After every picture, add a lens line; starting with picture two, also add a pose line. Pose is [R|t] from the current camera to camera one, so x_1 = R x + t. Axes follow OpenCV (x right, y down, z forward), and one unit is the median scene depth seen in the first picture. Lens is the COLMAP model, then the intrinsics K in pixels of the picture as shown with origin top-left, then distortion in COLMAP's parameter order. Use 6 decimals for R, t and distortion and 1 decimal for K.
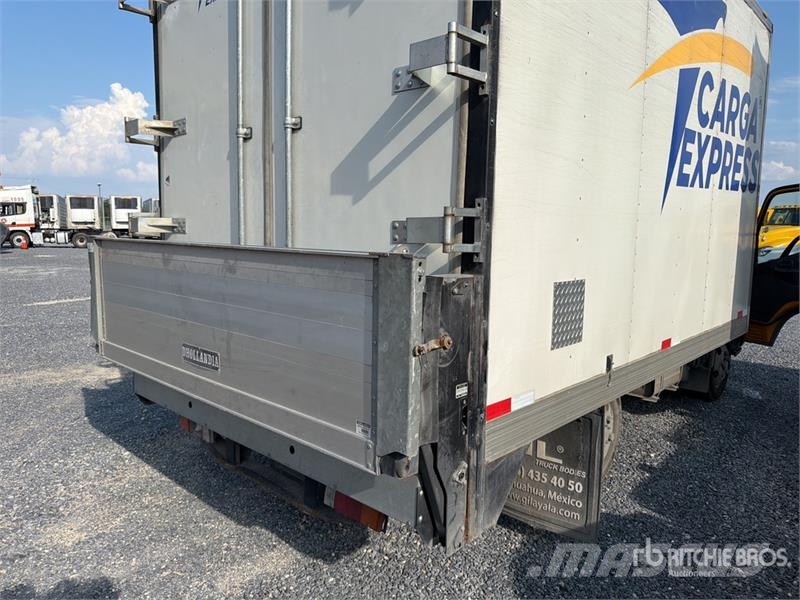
lens RADIAL K [[572.3, 0, 394.7], [0, 572.3, 299.7], [0, 0, 1]] dist [0.026810, -0.049146]
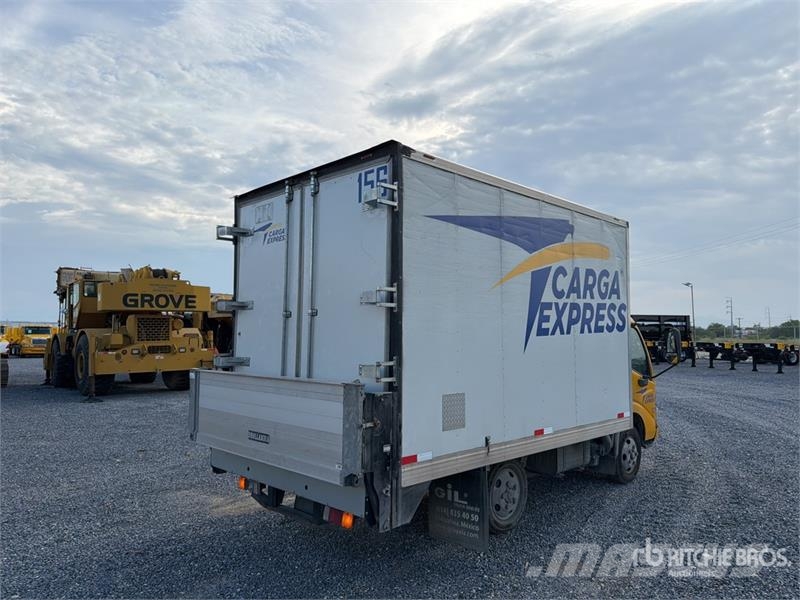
lens RADIAL K [[572.3, 0, 403.3], [0, 572.3, 296.8], [0, 0, 1]] dist [0.026810, -0.049146]
pose [[0.999472, -0.009480, -0.031085, 0.163748], [0.003443, 0.982014, -0.188778, 0.006996], [0.032316, 0.188571, 0.981528, -0.771160]]
